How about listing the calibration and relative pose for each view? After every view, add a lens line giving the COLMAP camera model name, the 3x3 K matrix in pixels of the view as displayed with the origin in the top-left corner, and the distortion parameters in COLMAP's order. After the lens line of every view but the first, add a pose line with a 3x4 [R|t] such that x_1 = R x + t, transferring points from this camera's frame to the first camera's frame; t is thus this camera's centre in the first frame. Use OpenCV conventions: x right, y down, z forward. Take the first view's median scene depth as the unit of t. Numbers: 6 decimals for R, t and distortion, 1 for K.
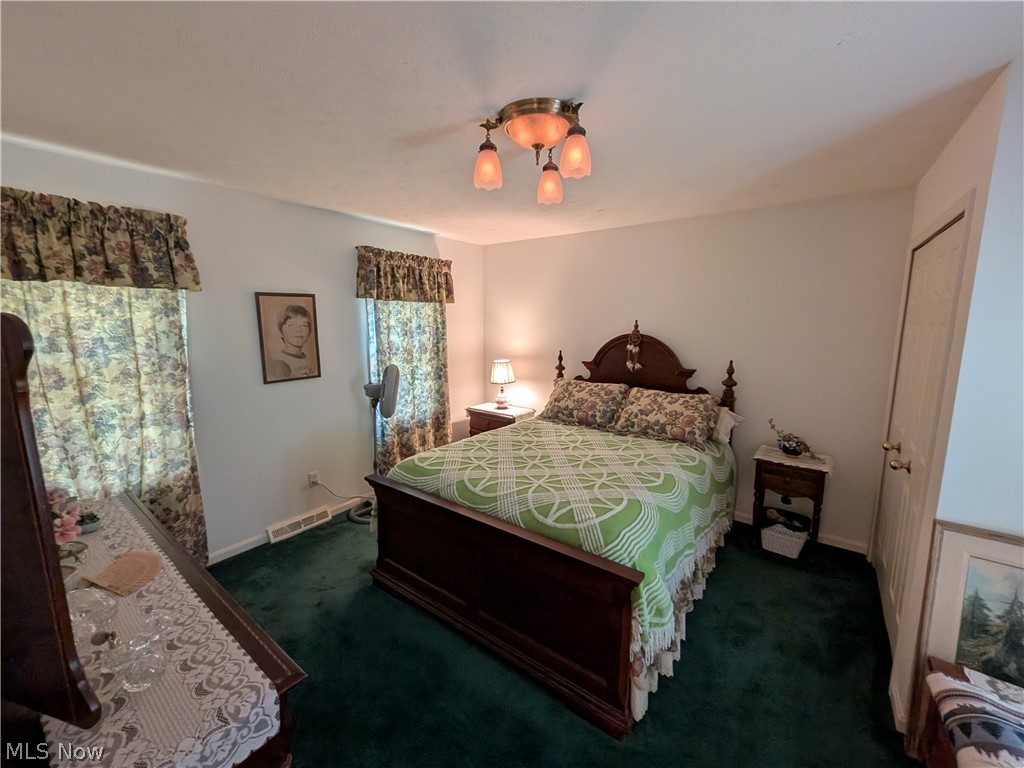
lens RADIAL K [[409.5, 0, 511.9], [0, 409.5, 381.5], [0, 0, 1]] dist [-0.001892, -0.000291]
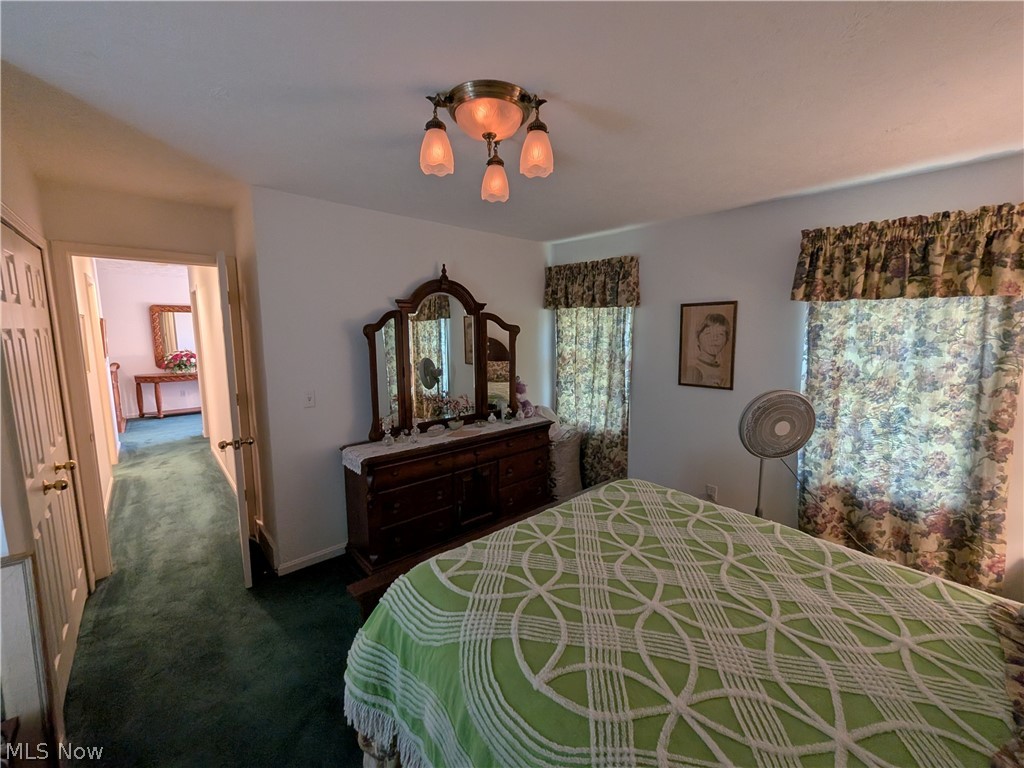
lens RADIAL K [[409.5, 0, 512.5], [0, 409.5, 378.6], [0, 0, 1]] dist [-0.001892, -0.000291]
pose [[-0.205342, 0.119263, -0.971396, 0.485893], [-0.153416, 0.976354, 0.152302, -0.093373], [0.966591, 0.180301, -0.182190, 0.634242]]
